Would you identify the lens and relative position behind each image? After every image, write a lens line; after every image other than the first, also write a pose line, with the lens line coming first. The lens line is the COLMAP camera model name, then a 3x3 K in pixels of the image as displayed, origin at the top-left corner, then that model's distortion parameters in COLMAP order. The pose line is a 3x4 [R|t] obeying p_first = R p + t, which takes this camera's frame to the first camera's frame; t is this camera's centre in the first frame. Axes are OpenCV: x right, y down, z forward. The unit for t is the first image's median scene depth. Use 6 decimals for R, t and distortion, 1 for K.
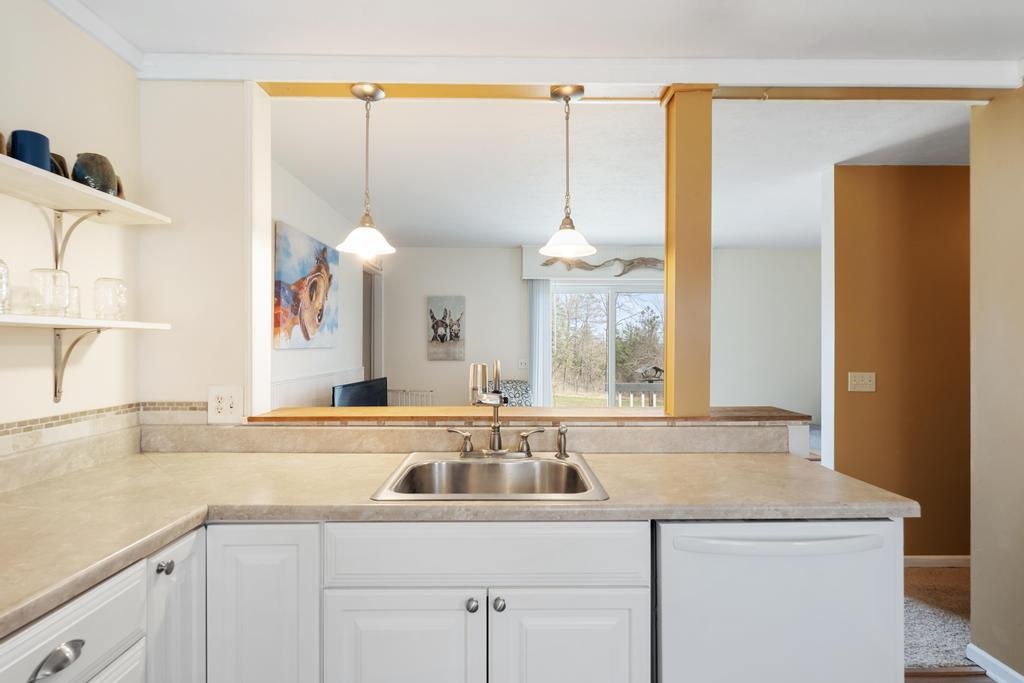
lens RADIAL K [[508.3, 0, 512.0], [0, 508.3, 341.5], [0, 0, 1]] dist [0.000164, 0.000237]
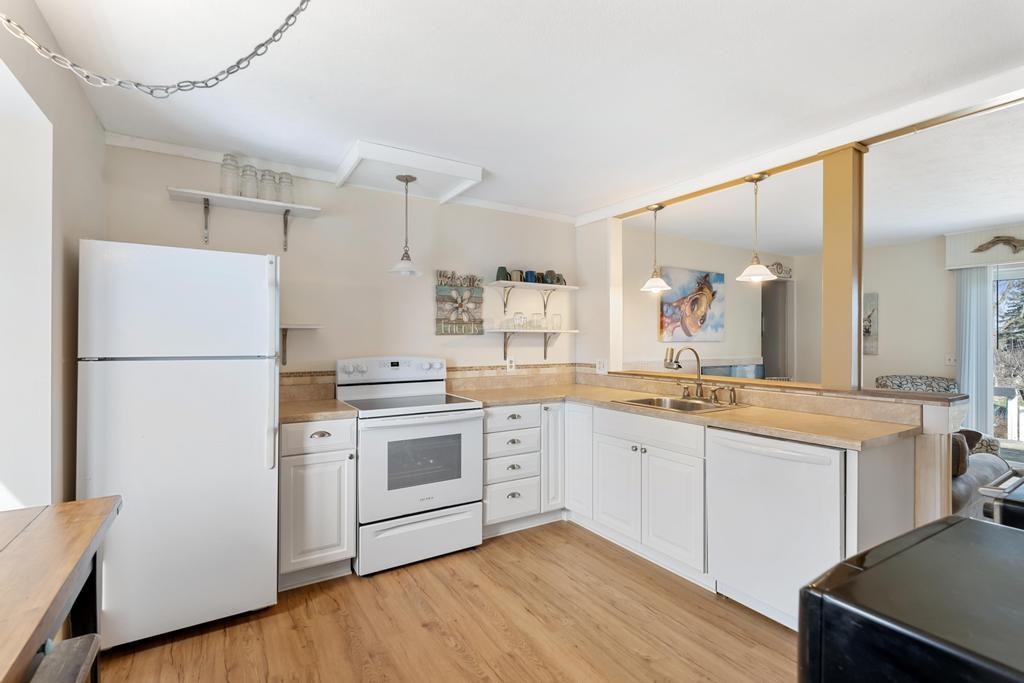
lens RADIAL K [[473.9, 0, 512.0], [0, 473.9, 341.5], [0, 0, 1]] dist [0.000550, 0.000227]
pose [[0.527905, 0.002700, -0.849299, 0.531899], [0.003676, 0.999978, 0.005464, 0.003179], [0.849295, -0.006007, 0.527884, -0.228673]]
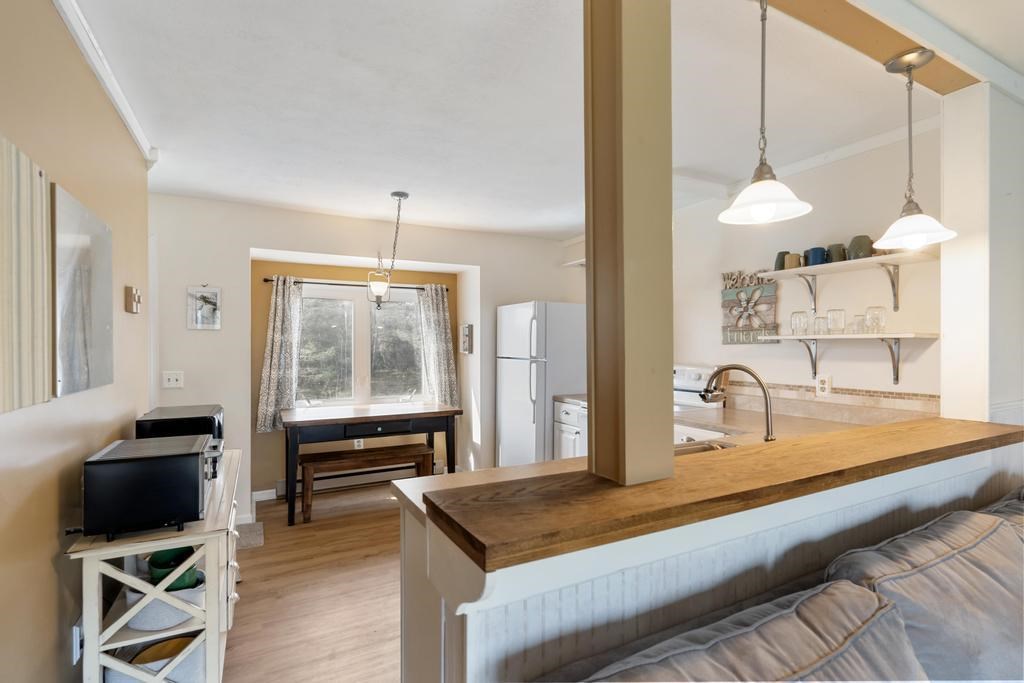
lens RADIAL K [[480.2, 0, 512.0], [0, 480.2, 341.5], [0, 0, 1]] dist [0.000102, -0.000018]
pose [[-0.884541, 0.001221, -0.466461, 0.393955], [0.007568, 0.999903, -0.011734, -0.003101], [0.466401, -0.013909, -0.884464, 0.787149]]
